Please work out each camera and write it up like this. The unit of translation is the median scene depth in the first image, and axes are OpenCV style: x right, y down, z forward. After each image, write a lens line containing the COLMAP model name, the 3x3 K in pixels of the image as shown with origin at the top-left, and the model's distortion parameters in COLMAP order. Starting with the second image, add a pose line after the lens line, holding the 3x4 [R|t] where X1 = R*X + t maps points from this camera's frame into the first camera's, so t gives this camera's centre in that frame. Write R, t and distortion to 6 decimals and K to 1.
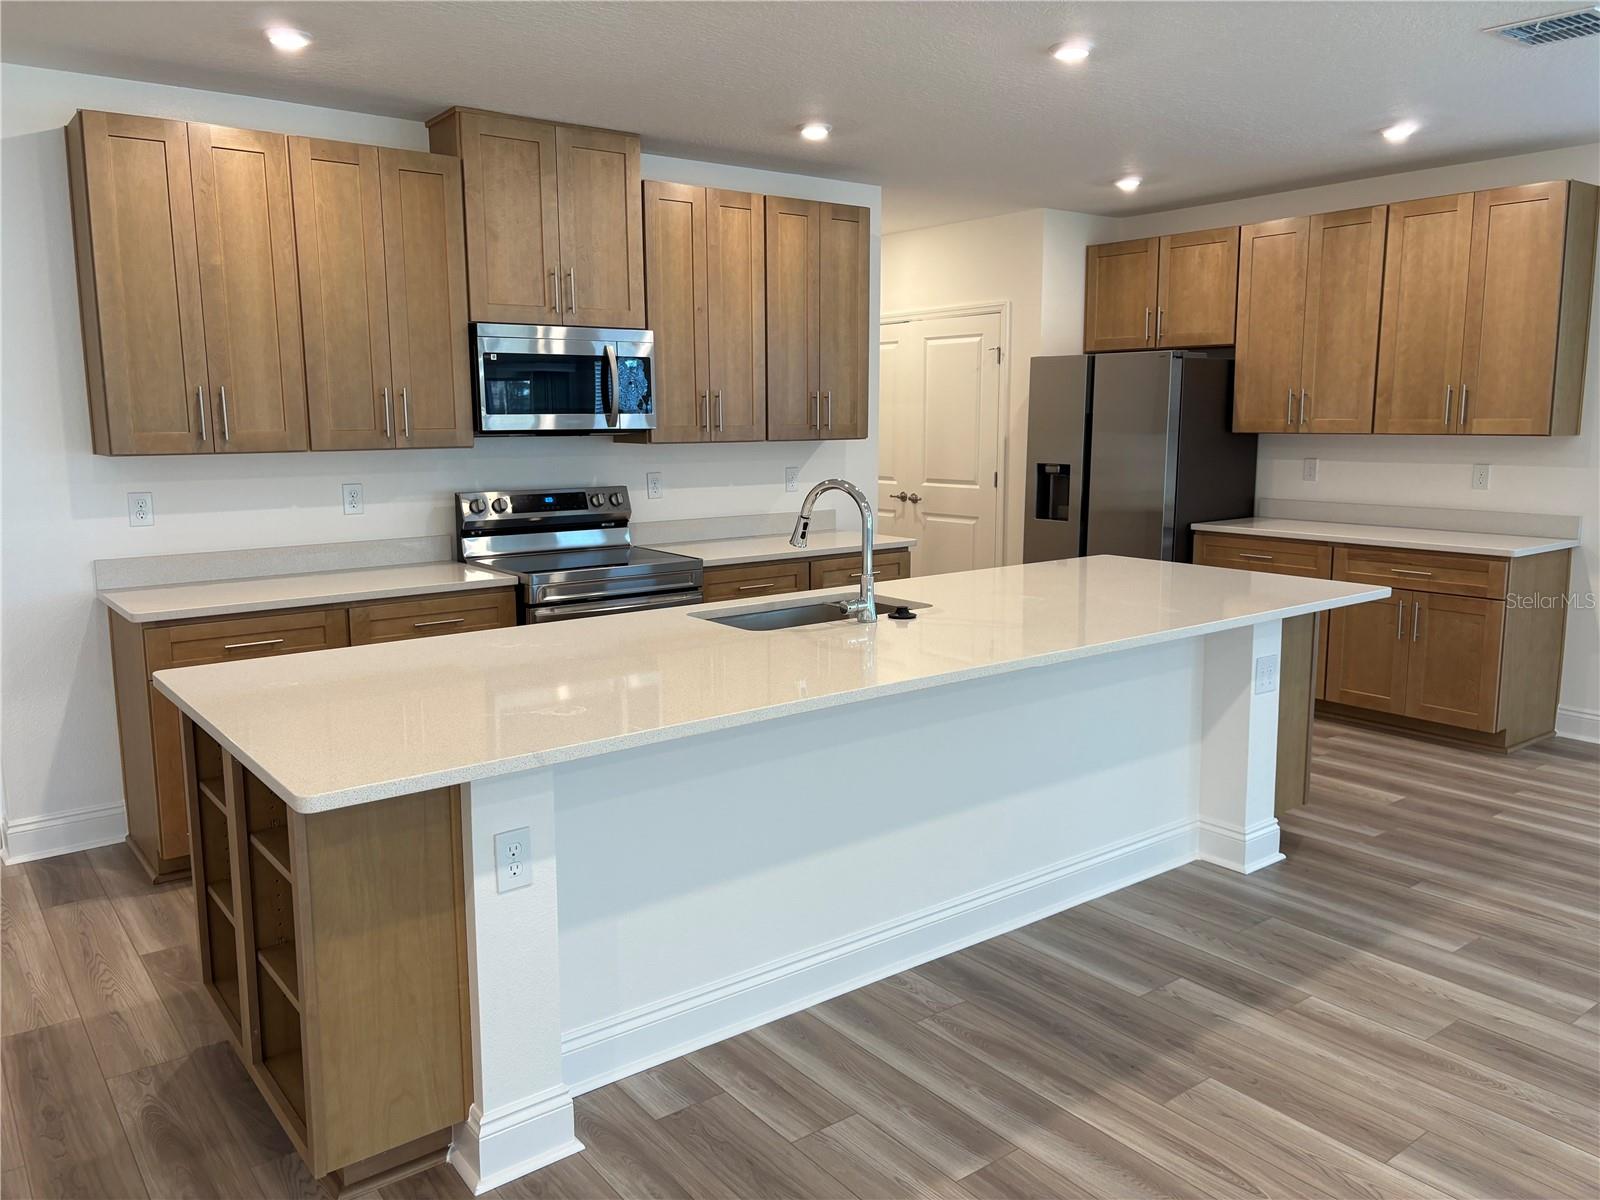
lens RADIAL K [[1196.2, 0, 800.0], [0, 1196.2, 600.0], [0, 0, 1]] dist [0.018916, -0.000585]
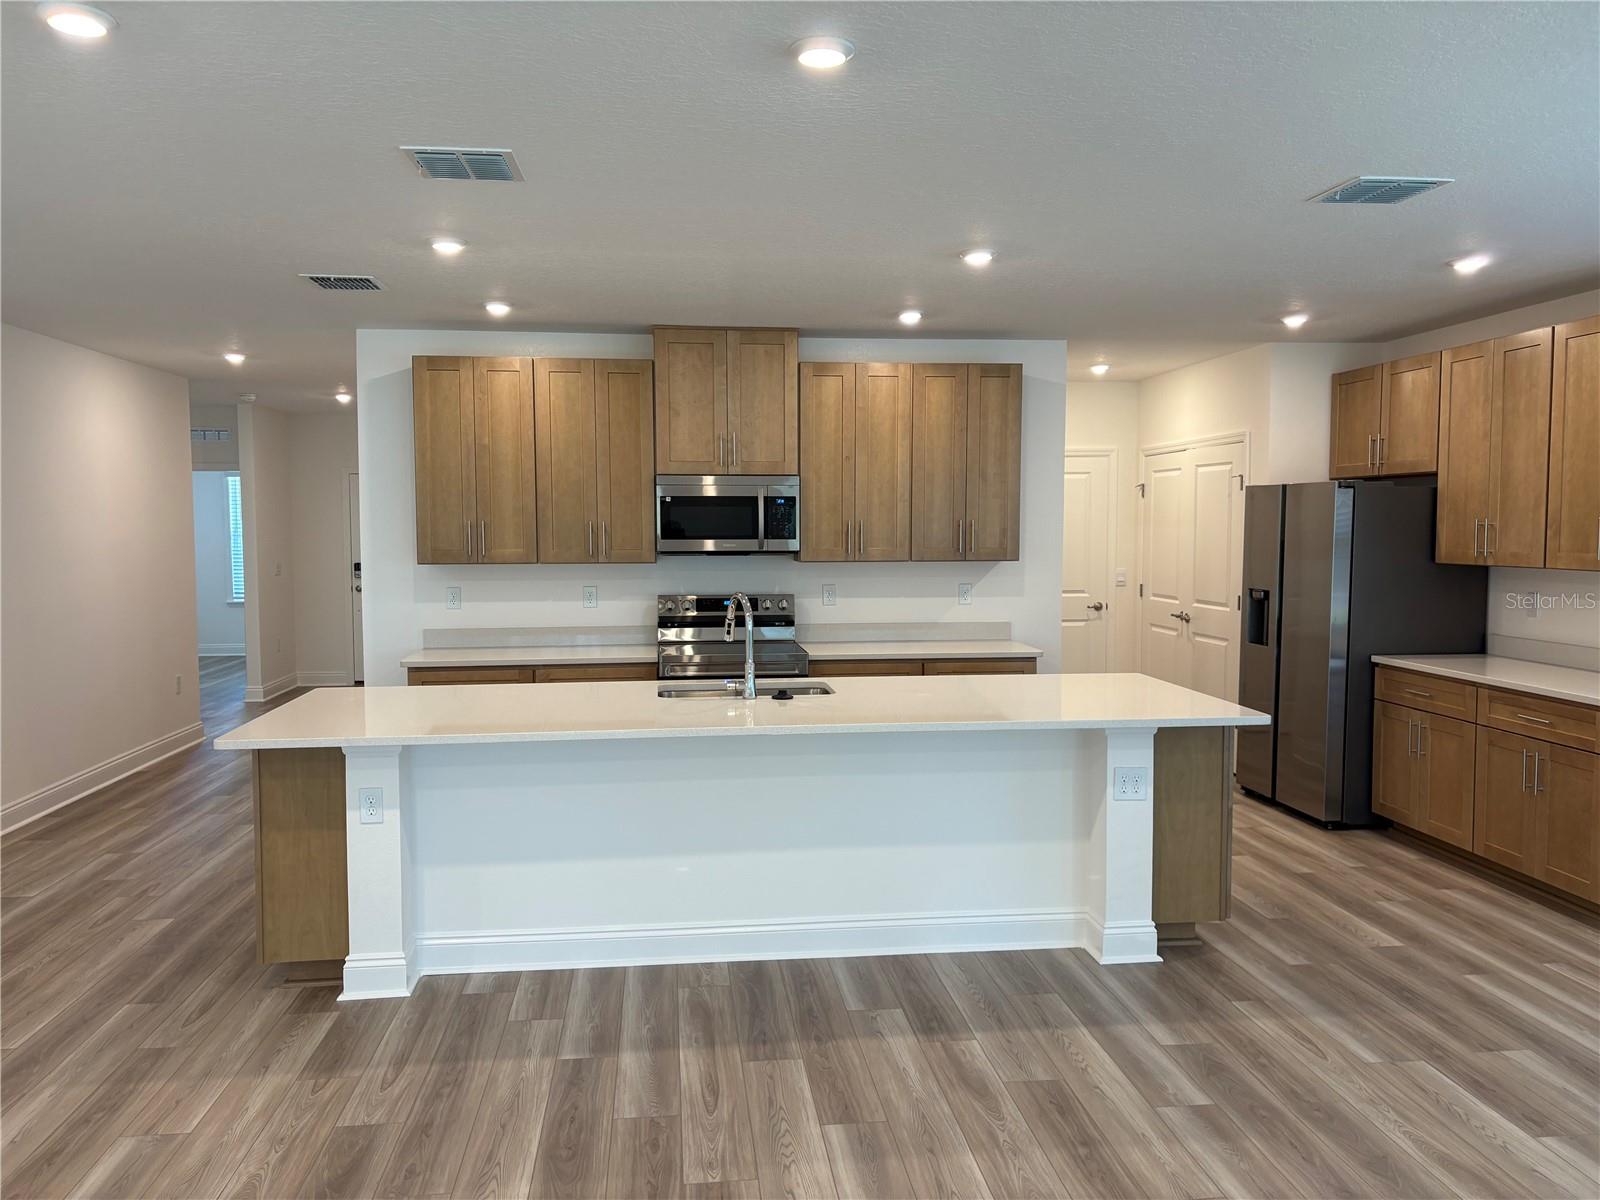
lens RADIAL K [[1196.2, 0, 800.0], [0, 1196.2, 600.0], [0, 0, 1]] dist [0.018916, -0.000585]
pose [[0.860852, 0.037429, -0.507476, 0.559756], [-0.083122, 0.994239, -0.067672, -0.004934], [0.502020, 0.100437, 0.859004, -0.095247]]
